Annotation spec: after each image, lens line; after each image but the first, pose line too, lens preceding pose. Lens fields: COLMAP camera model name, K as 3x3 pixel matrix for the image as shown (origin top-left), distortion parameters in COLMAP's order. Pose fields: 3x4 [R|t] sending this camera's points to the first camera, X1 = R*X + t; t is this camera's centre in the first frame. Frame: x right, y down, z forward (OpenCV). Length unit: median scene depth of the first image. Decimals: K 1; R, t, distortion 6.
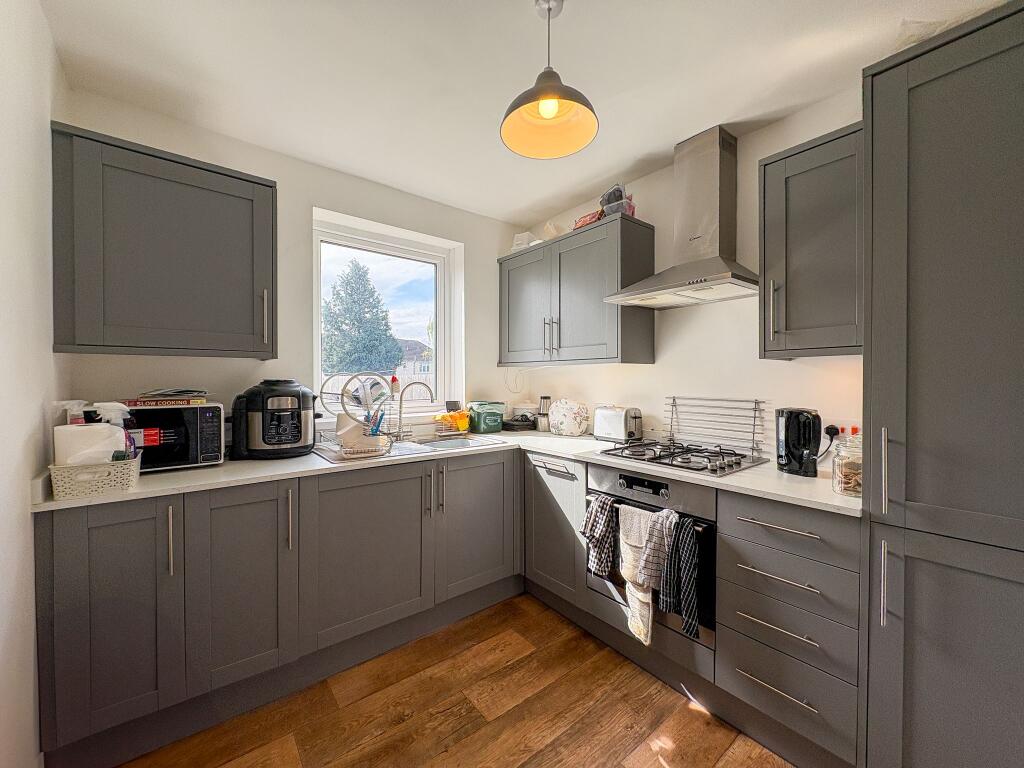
lens RADIAL K [[406.2, 0, 512.8], [0, 406.2, 384.4], [0, 0, 1]] dist [-0.000326, -0.000195]
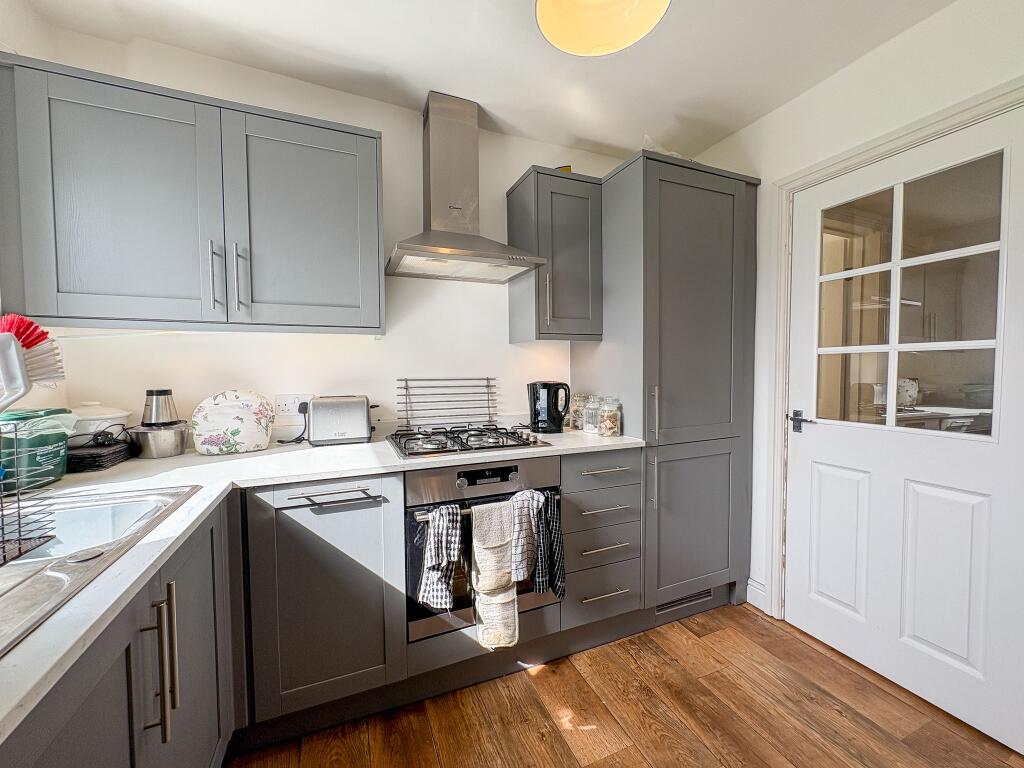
lens RADIAL K [[406.2, 0, 512.8], [0, 406.2, 384.4], [0, 0, 1]] dist [-0.000326, -0.000195]
pose [[0.273361, -0.041178, 0.961030, -0.474078], [0.017841, 0.999128, 0.037735, 0.017509], [-0.961746, 0.006830, 0.273858, 0.672029]]
